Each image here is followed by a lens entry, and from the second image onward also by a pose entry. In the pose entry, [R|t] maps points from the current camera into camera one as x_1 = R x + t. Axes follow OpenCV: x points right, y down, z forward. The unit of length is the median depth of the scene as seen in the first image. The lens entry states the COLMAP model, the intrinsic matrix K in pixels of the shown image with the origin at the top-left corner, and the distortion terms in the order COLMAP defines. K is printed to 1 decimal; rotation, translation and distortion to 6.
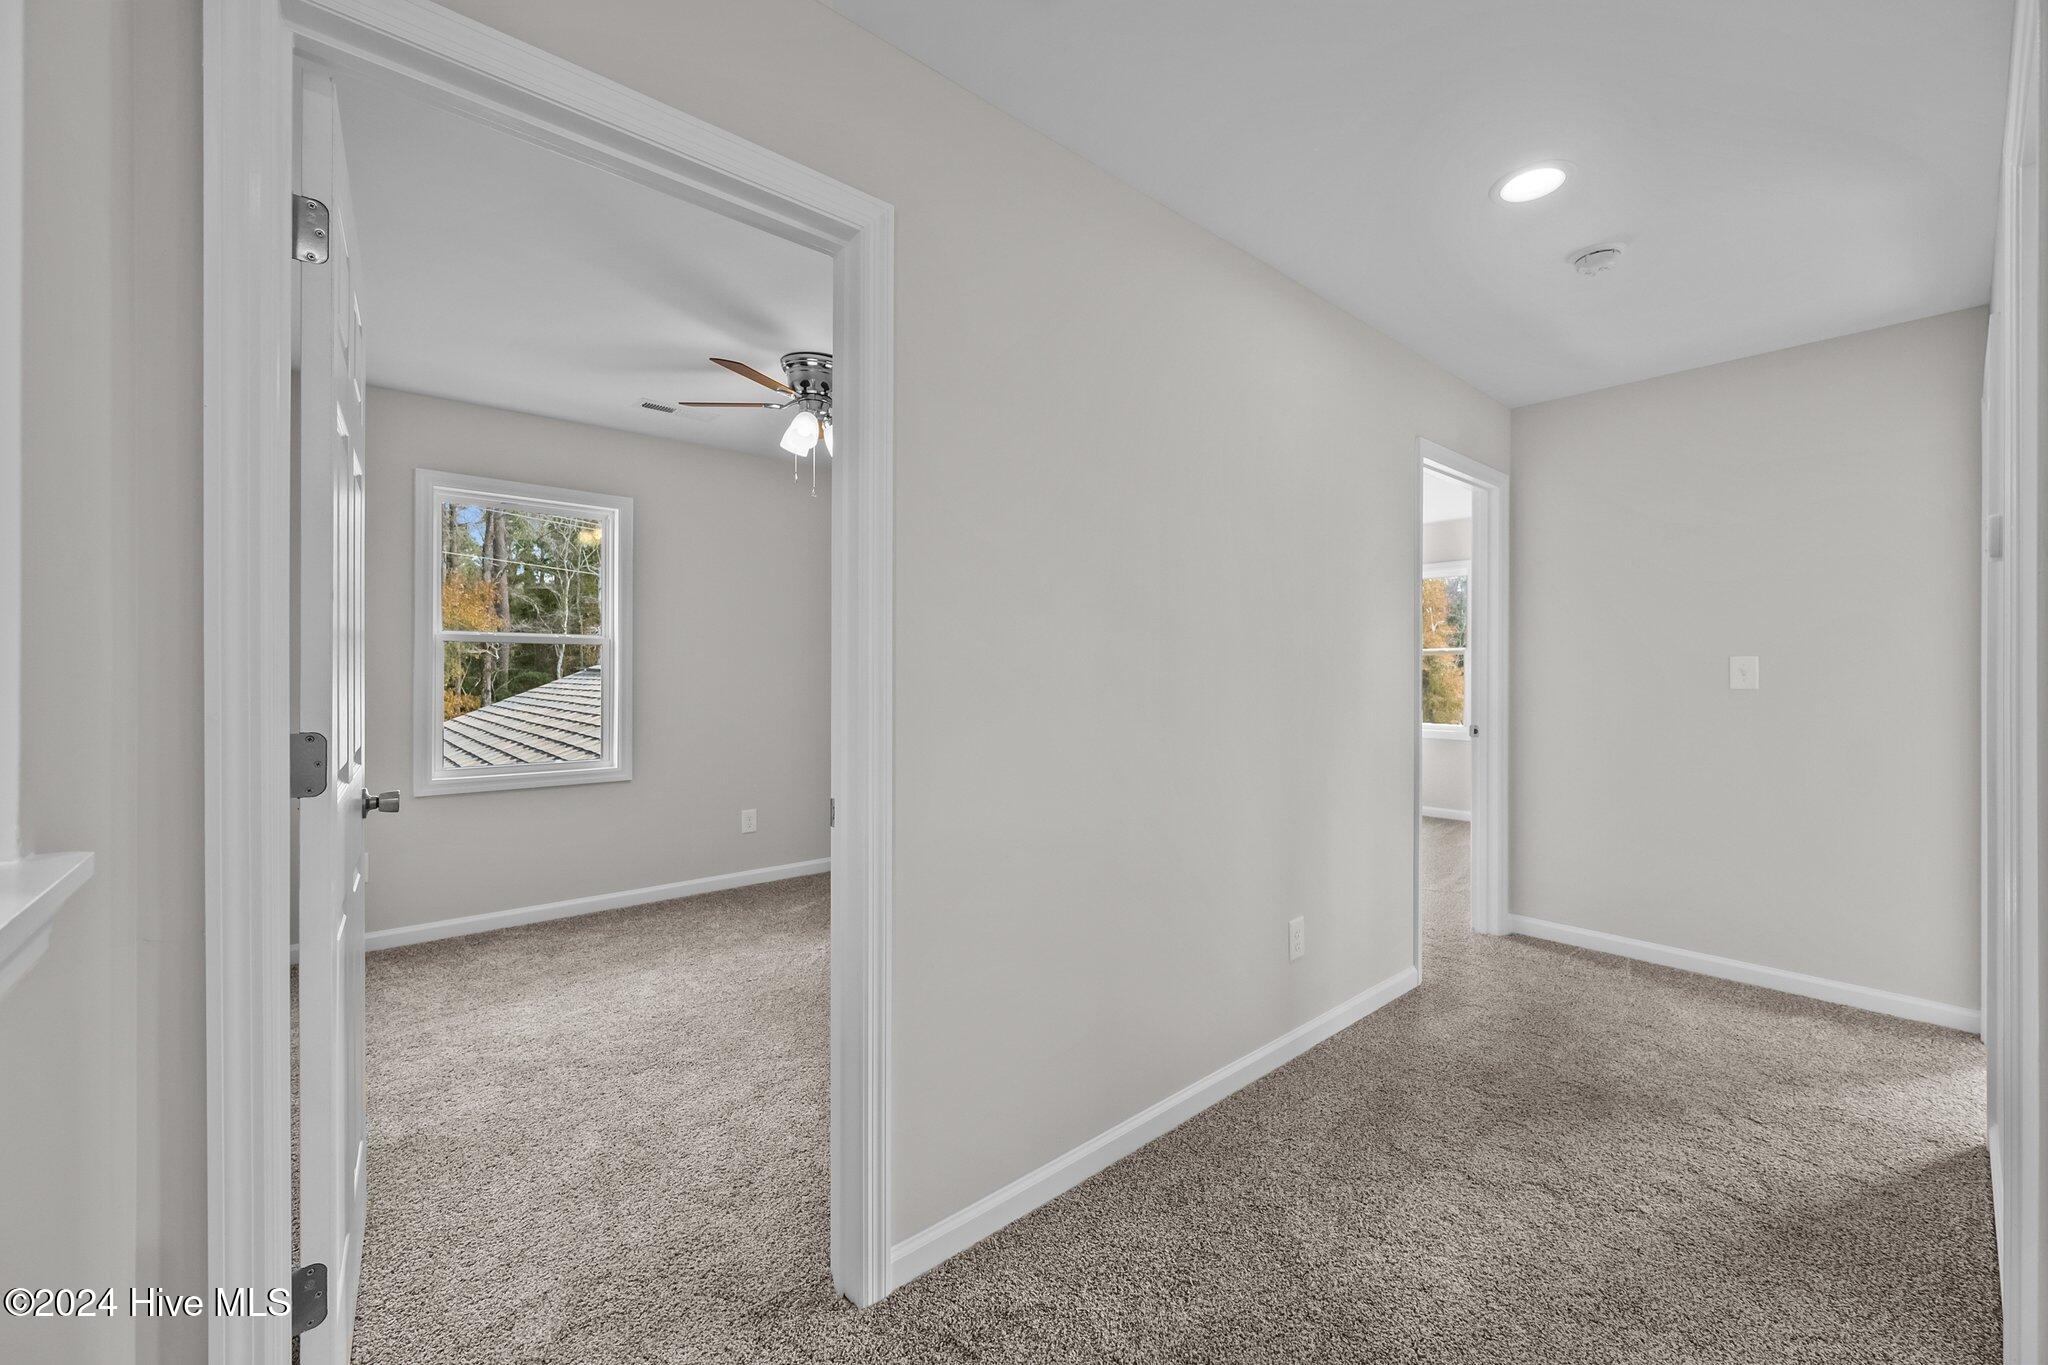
lens RADIAL K [[810.1, 0, 1031.5], [0, 810.1, 681.4], [0, 0, 1]] dist [0.000010, -0.000104]
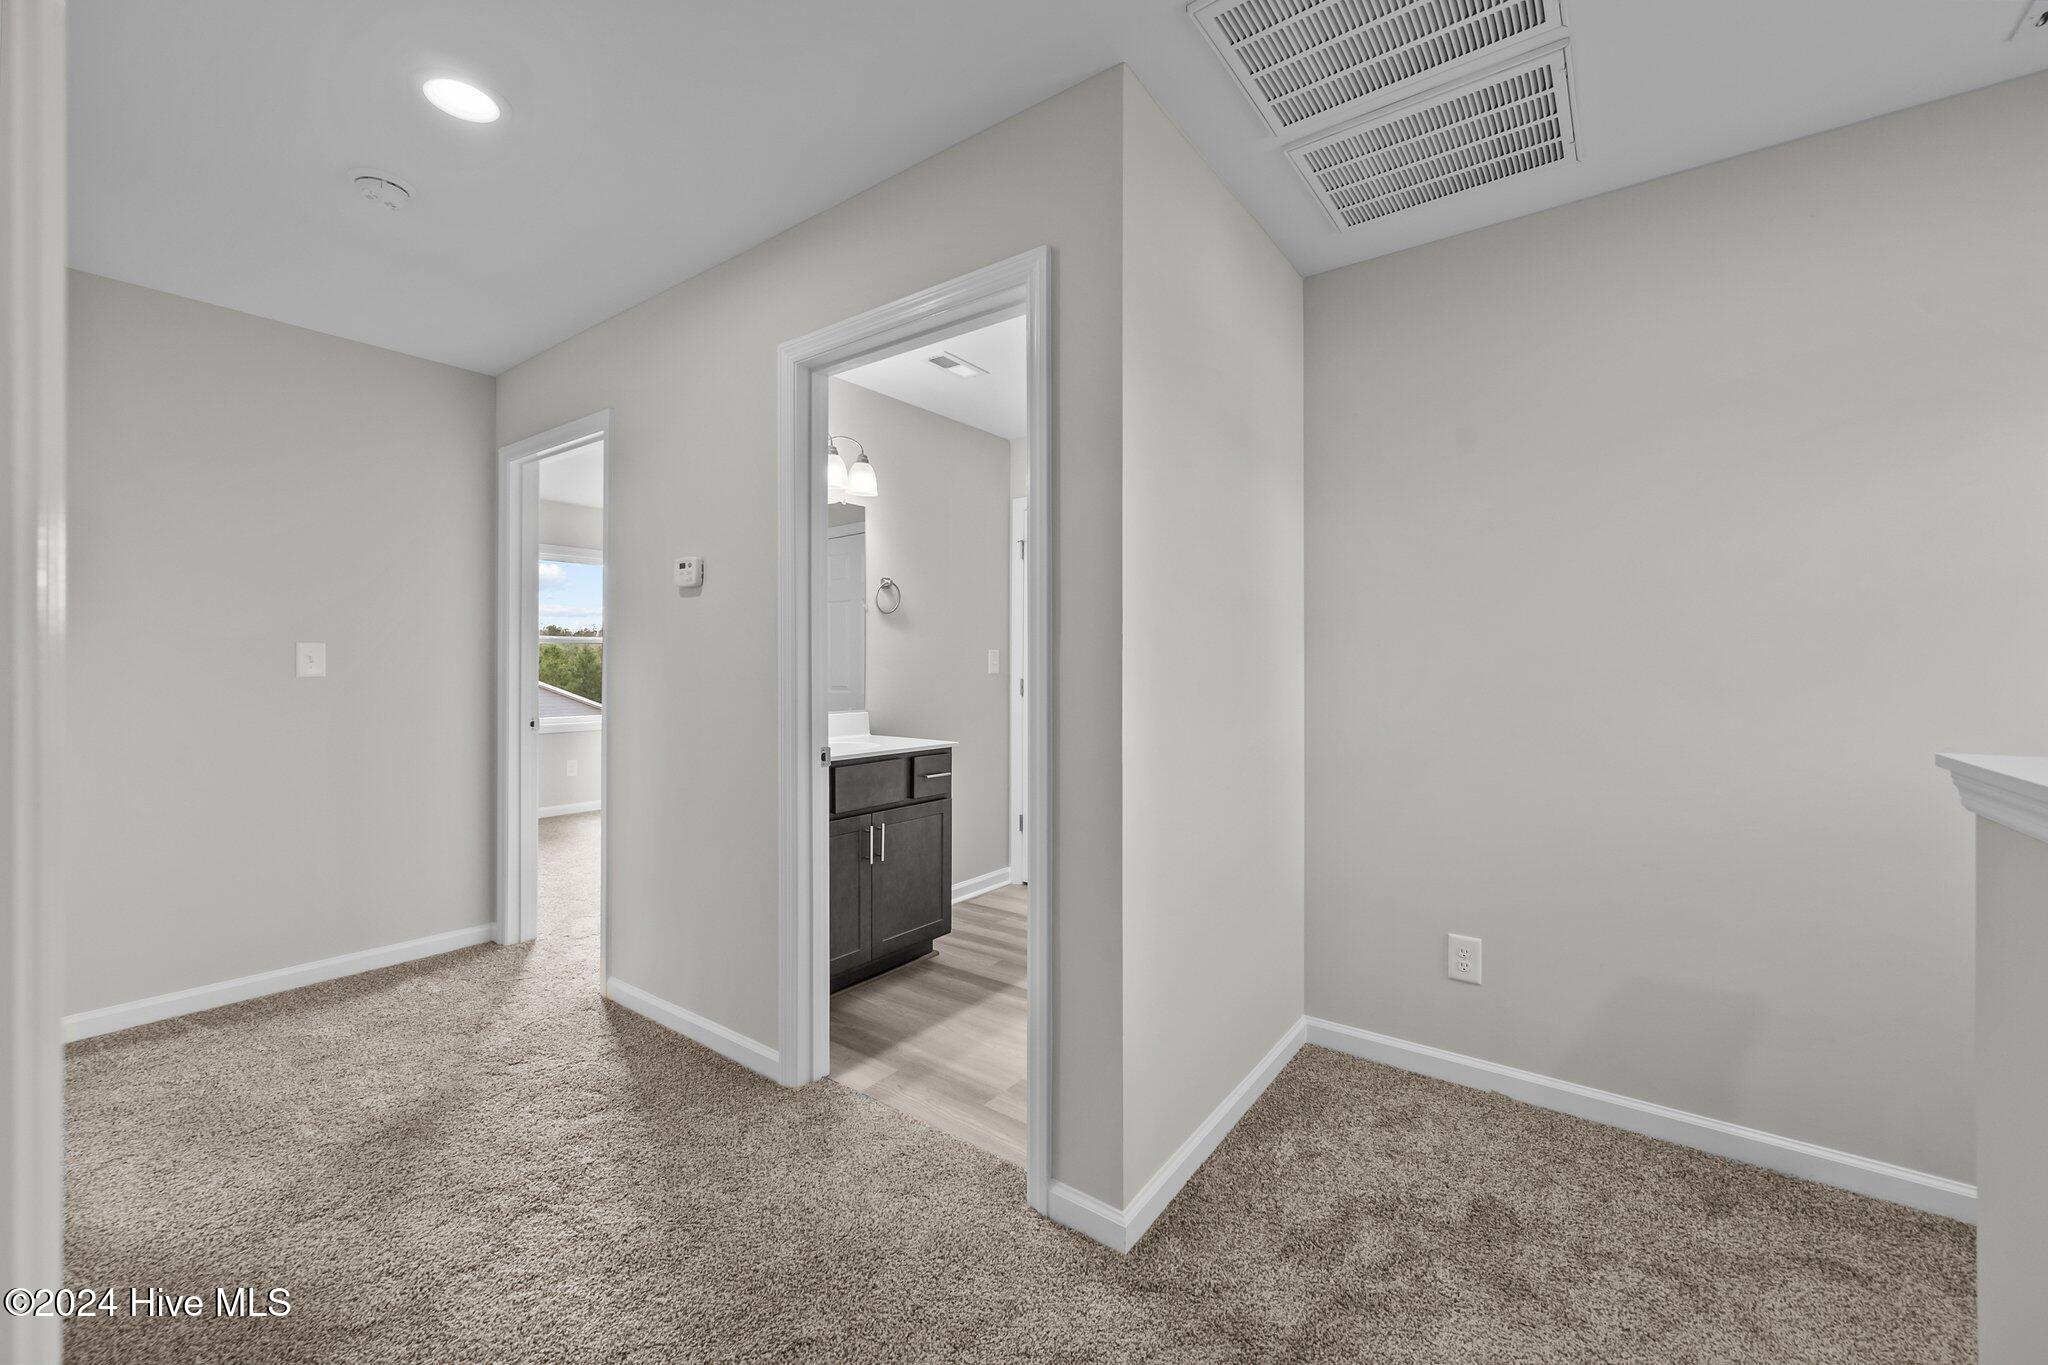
lens RADIAL K [[810.1, 0, 1031.5], [0, 810.1, 681.4], [0, 0, 1]] dist [0.000010, -0.000104]
pose [[-0.216432, -0.020217, 0.976088, -0.225149], [0.007067, 0.999727, 0.022274, -0.000249], [-0.976272, 0.011719, -0.216231, 0.366056]]
